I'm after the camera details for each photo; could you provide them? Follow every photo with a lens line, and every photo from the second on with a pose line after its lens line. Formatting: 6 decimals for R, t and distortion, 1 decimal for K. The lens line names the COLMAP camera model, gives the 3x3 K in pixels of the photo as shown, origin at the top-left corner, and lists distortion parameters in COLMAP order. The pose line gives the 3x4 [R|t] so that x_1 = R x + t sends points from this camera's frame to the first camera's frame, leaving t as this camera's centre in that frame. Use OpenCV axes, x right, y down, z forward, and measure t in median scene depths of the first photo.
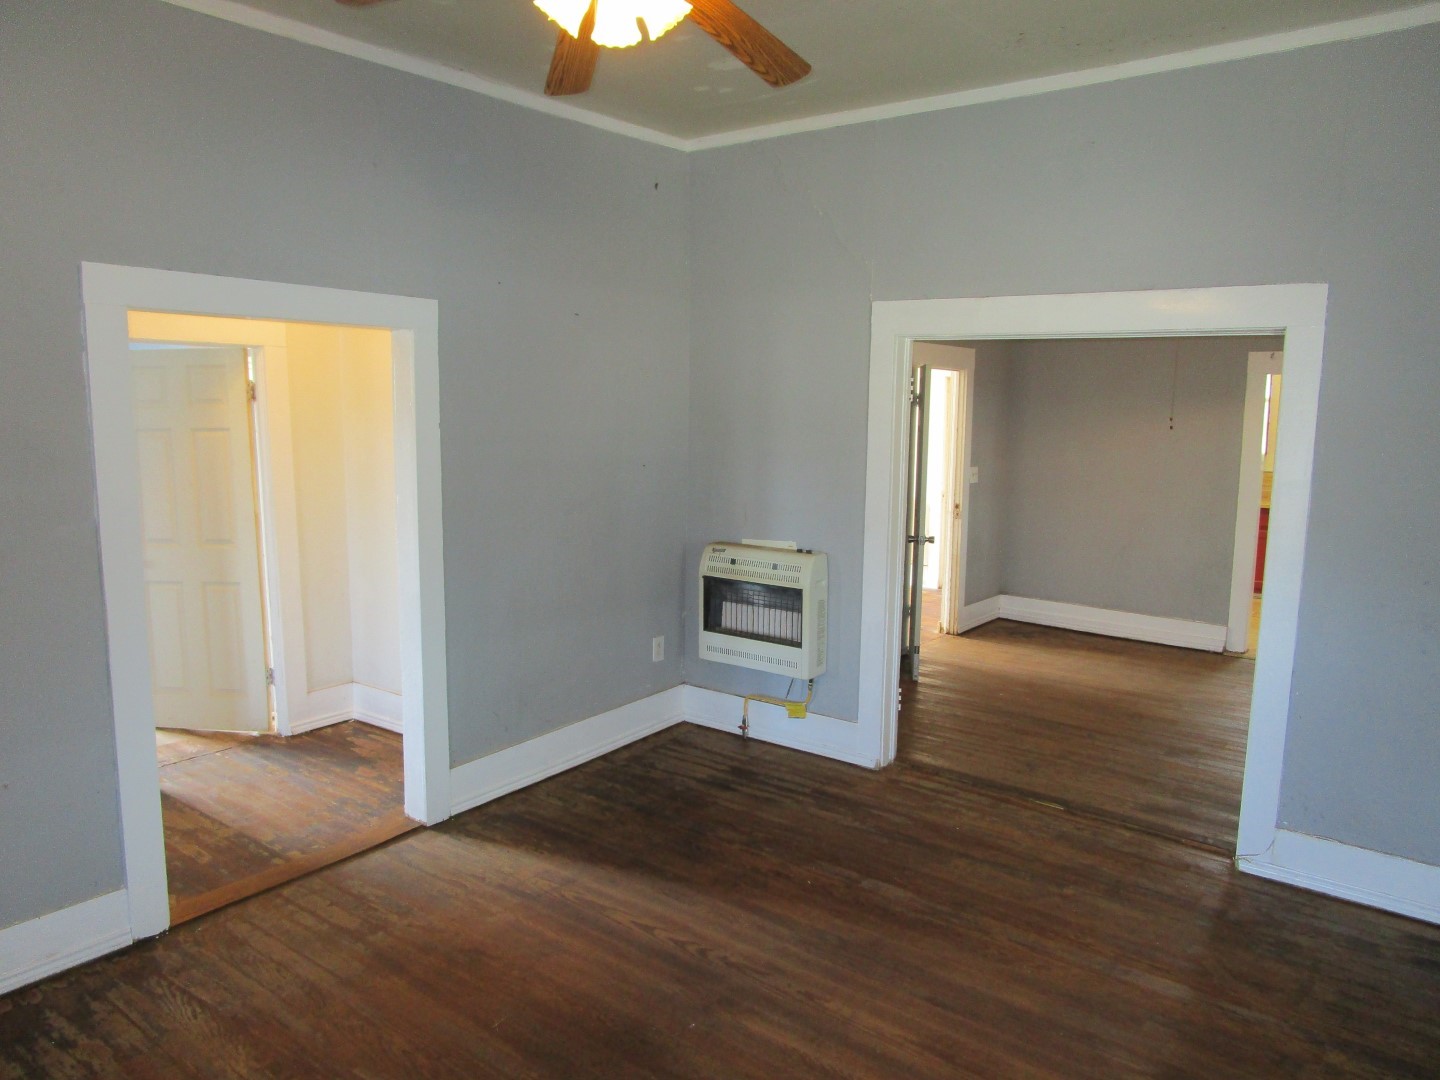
lens RADIAL K [[1024.1, 0, 722.1], [0, 1024.1, 540.5], [0, 0, 1]] dist [-0.029886, 0.016339]
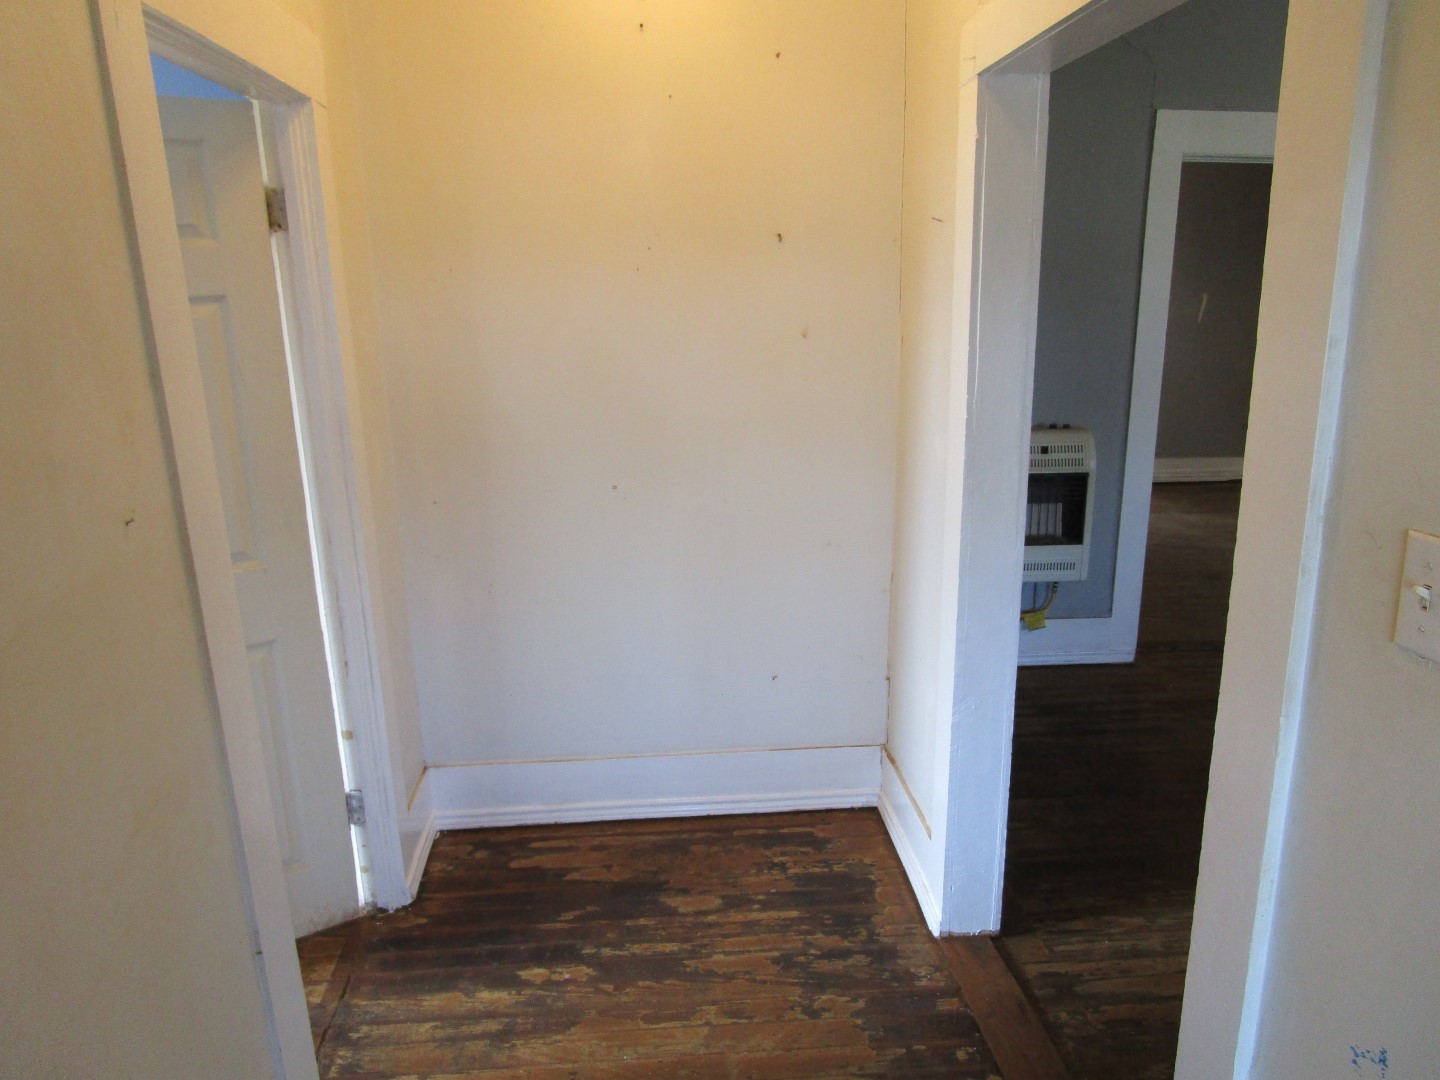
lens RADIAL K [[1024.1, 0, 720.1], [0, 1024.1, 543.0], [0, 0, 1]] dist [-0.029886, 0.016339]
pose [[0.744604, -0.187544, 0.640619, -0.651693], [0.101904, 0.980407, 0.168573, -0.062313], [-0.659682, -0.060238, 0.749127, 0.565883]]
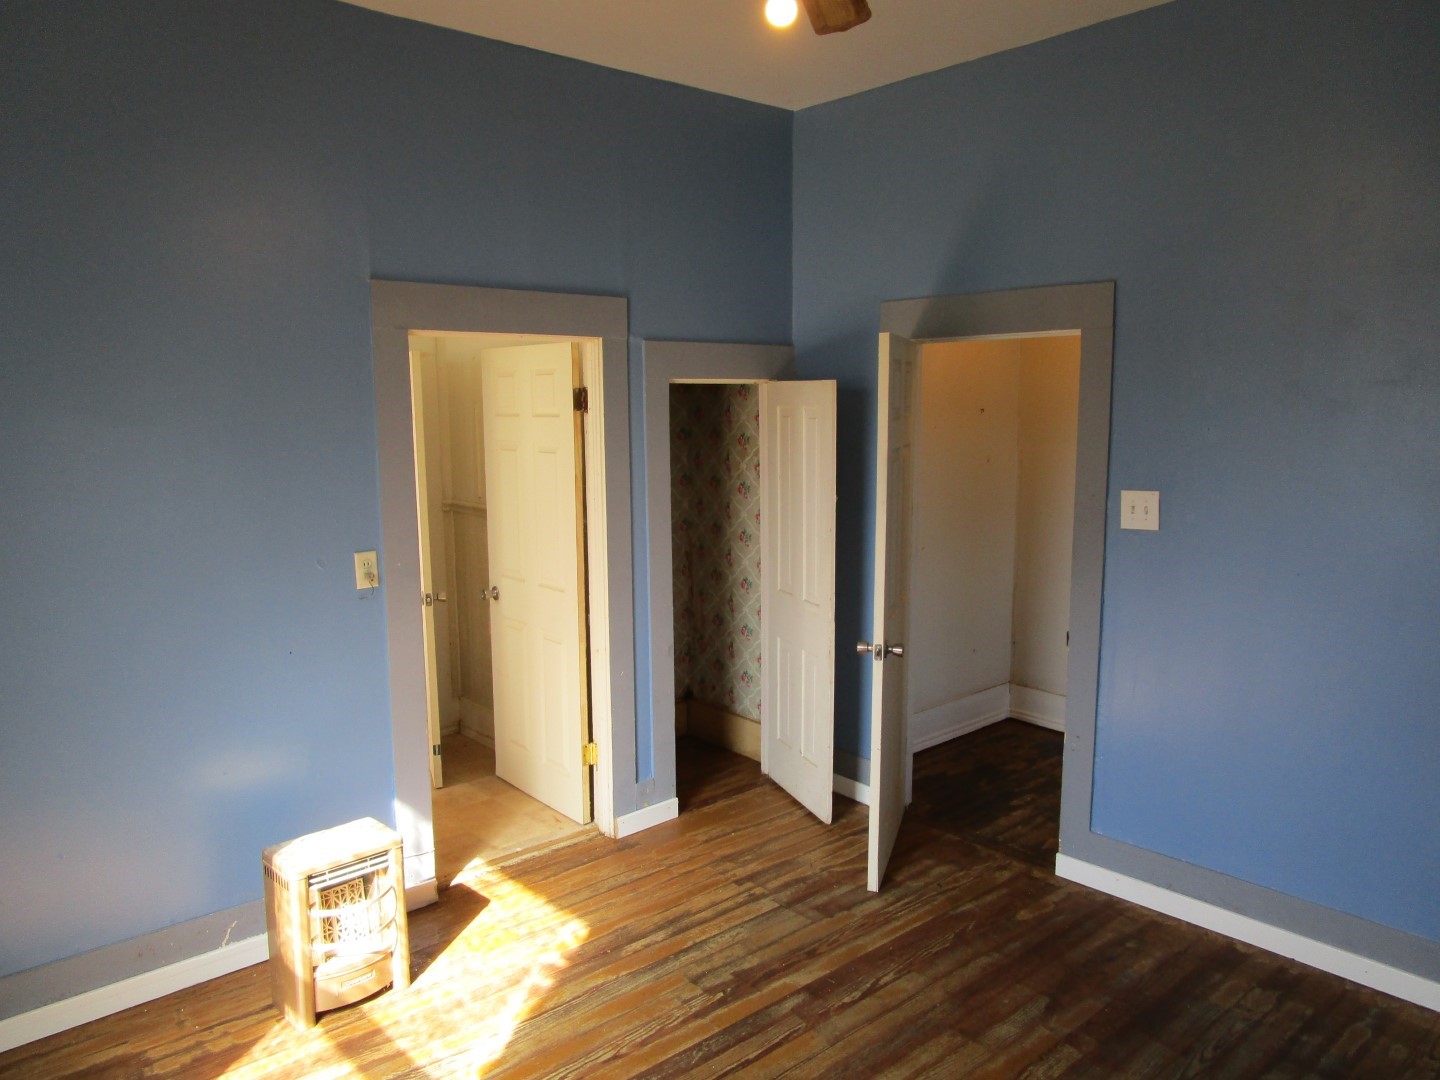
lens RADIAL K [[1024.1, 0, 718.7], [0, 1024.1, 539.6], [0, 0, 1]] dist [-0.029886, 0.016339]
pose [[0.190312, -0.139267, 0.971795, -1.361247], [0.125219, 0.985245, 0.116672, -0.156291], [-0.973705, 0.099483, 0.204943, 1.043022]]
